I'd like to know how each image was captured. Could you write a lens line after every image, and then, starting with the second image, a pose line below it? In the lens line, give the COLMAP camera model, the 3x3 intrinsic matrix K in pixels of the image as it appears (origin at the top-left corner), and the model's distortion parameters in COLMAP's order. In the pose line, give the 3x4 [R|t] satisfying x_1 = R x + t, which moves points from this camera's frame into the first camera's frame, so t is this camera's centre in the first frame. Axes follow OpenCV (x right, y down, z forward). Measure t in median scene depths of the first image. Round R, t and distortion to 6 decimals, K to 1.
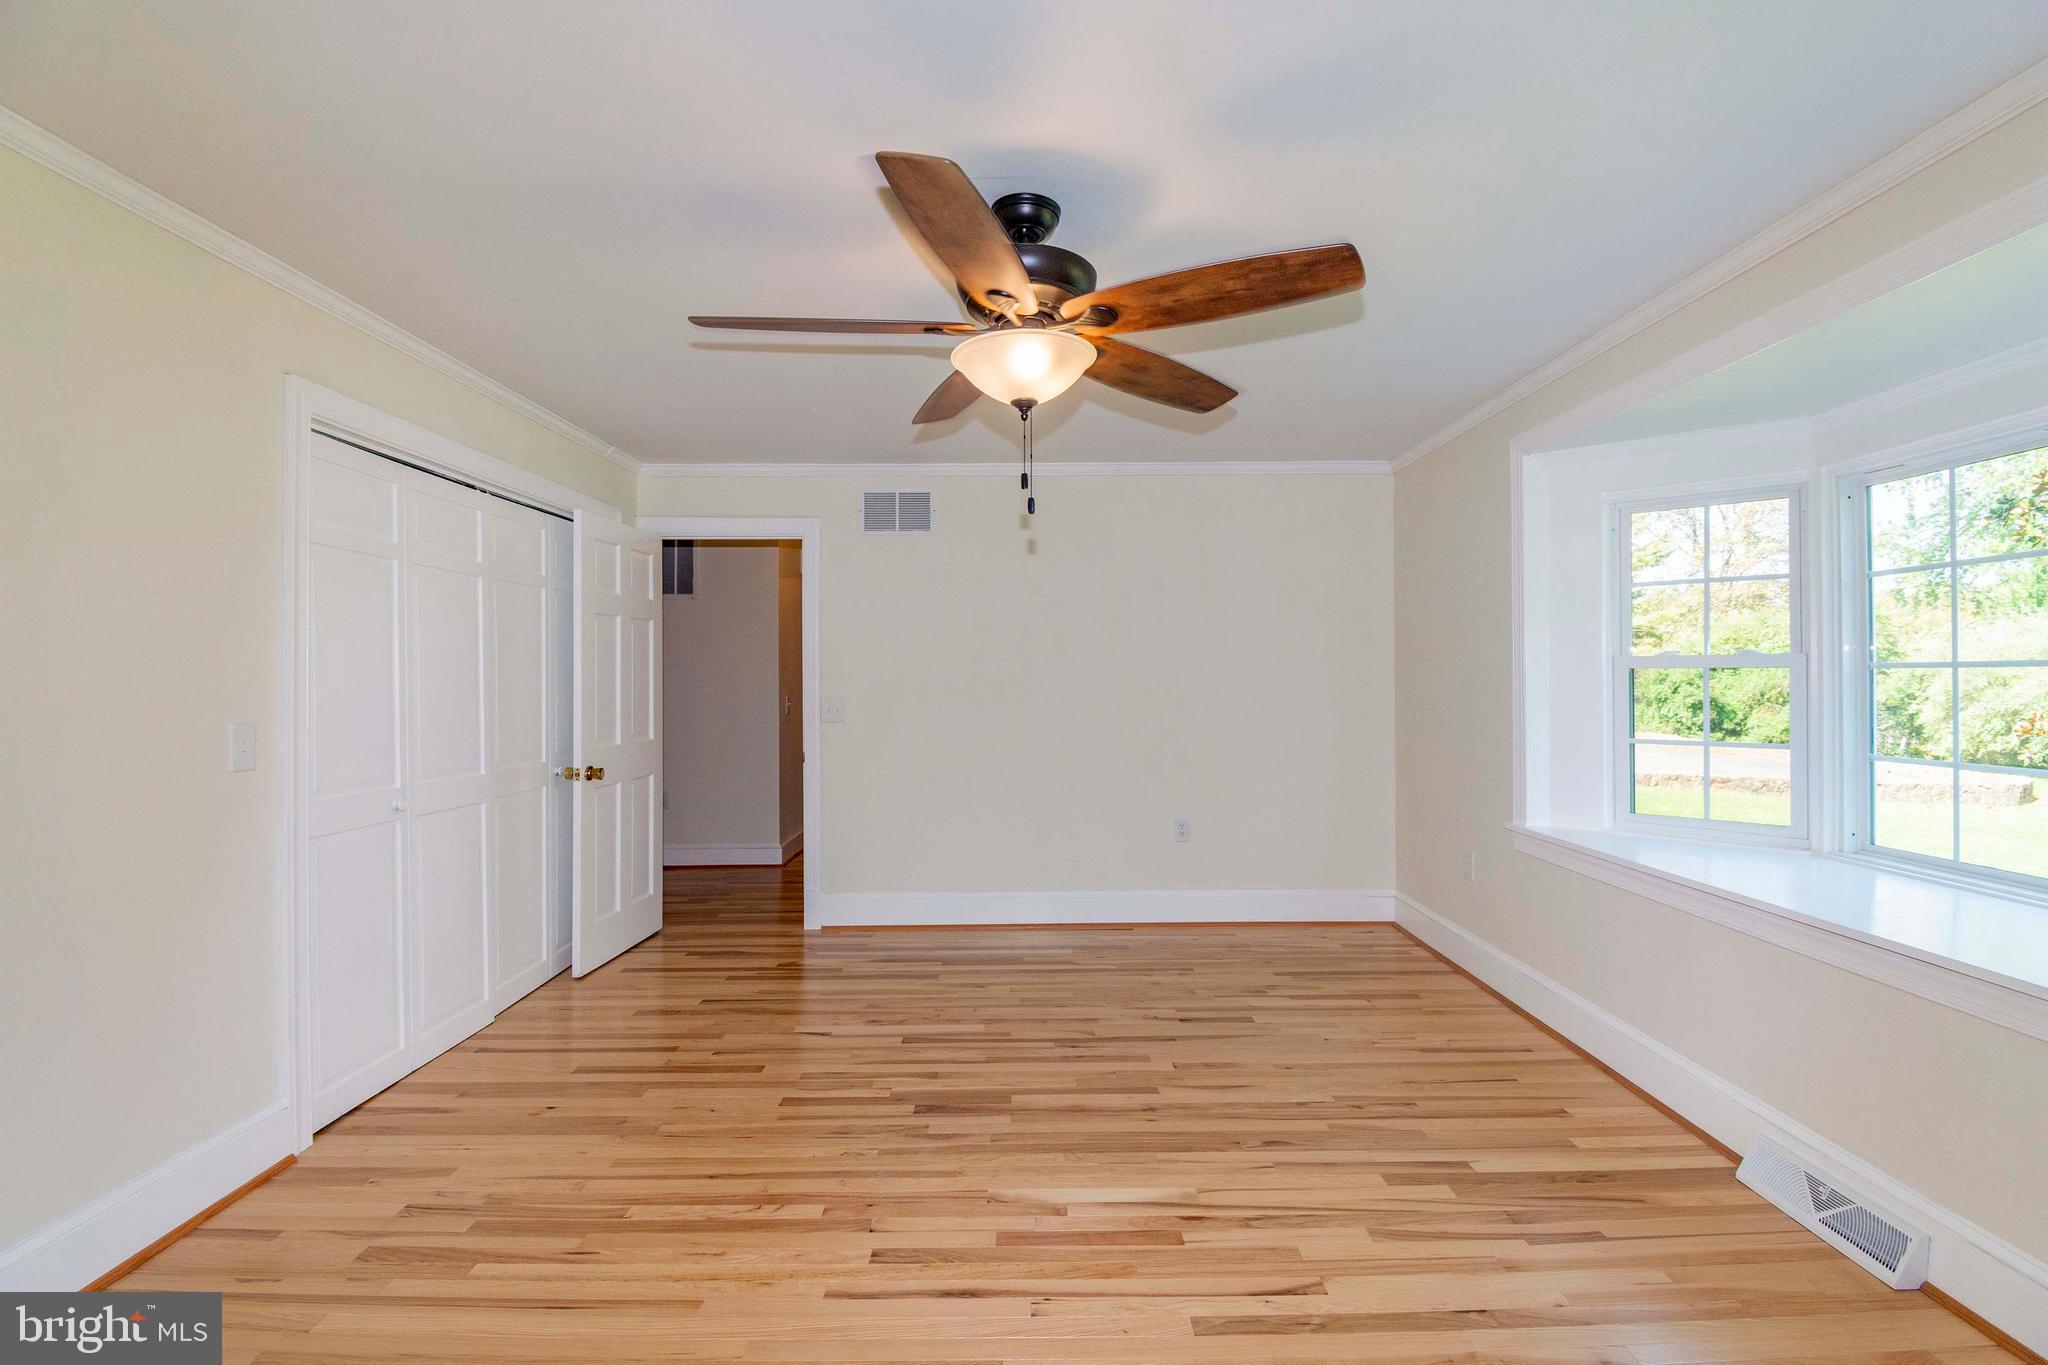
lens RADIAL K [[903.6, 0, 1031.7], [0, 903.6, 670.0], [0, 0, 1]] dist [0.018982, -0.026240]
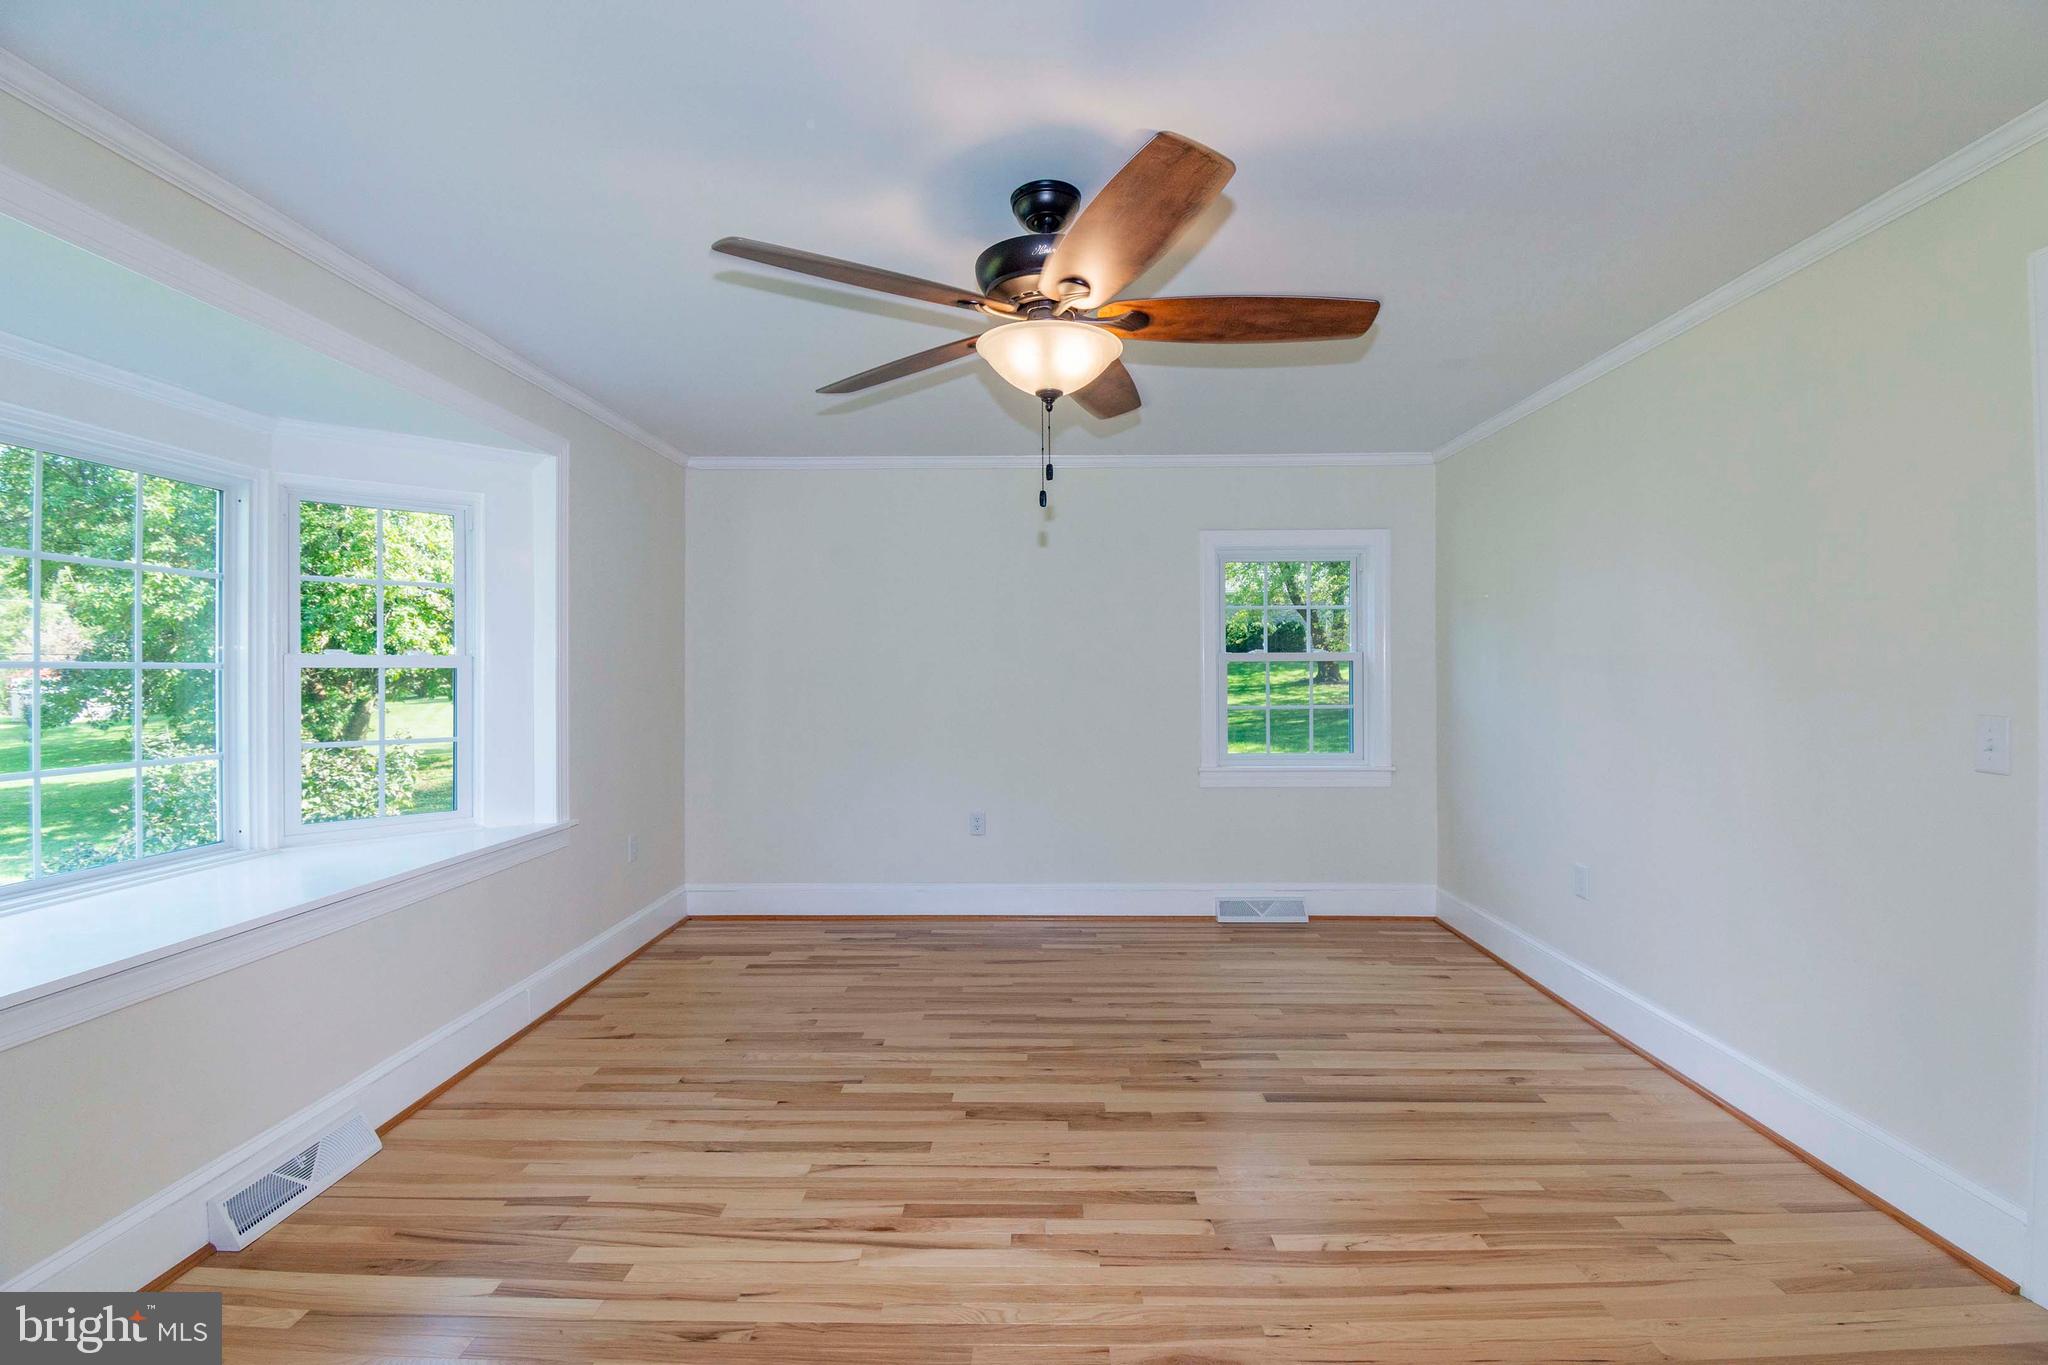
lens RADIAL K [[903.6, 0, 1031.7], [0, 903.6, 670.0], [0, 0, 1]] dist [0.018982, -0.026240]
pose [[-0.999623, 0.009262, 0.025857, -0.012076], [0.008848, 0.999831, -0.016100, 0.023664], [-0.026002, -0.015865, -0.999536, 1.987137]]
